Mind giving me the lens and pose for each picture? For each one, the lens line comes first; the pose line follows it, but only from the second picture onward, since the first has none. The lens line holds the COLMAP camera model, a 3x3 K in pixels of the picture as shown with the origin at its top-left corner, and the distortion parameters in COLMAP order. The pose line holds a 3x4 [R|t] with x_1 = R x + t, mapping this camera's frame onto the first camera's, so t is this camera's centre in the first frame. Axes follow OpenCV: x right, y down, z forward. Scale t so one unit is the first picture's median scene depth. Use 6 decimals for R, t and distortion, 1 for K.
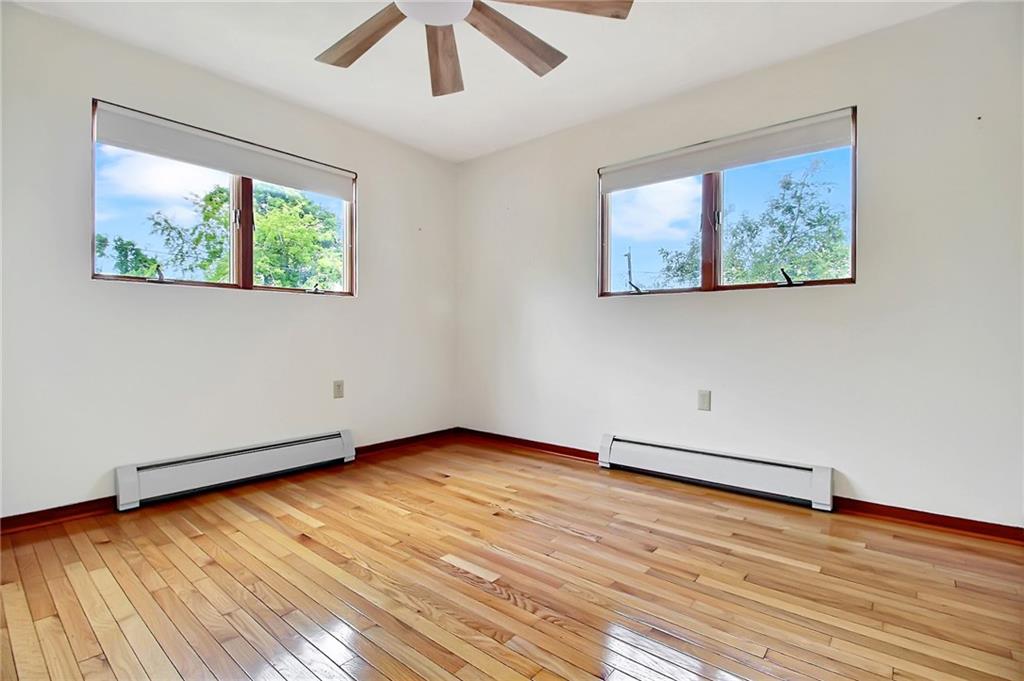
lens RADIAL K [[484.8, 0, 516.2], [0, 484.8, 334.8], [0, 0, 1]] dist [0.006329, -0.011537]
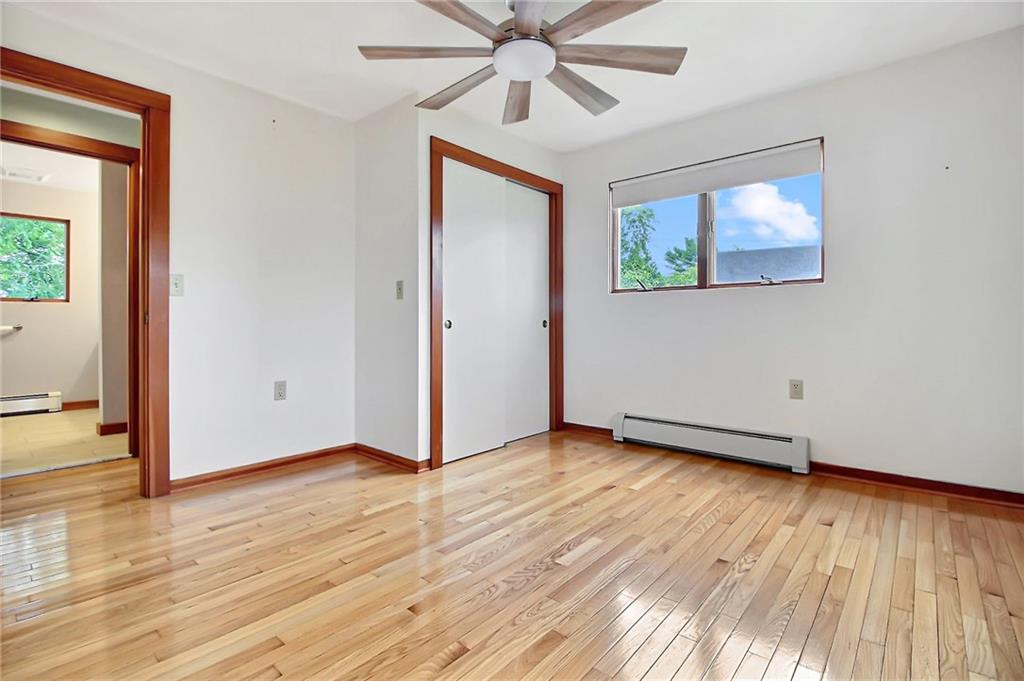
lens RADIAL K [[484.8, 0, 511.4], [0, 484.8, 323.5], [0, 0, 1]] dist [0.006329, -0.011537]
pose [[-0.030156, -0.009921, -0.999496, 0.720783], [-0.004214, 0.999943, -0.009798, 0.001827], [0.999536, 0.003917, -0.030196, 0.666374]]
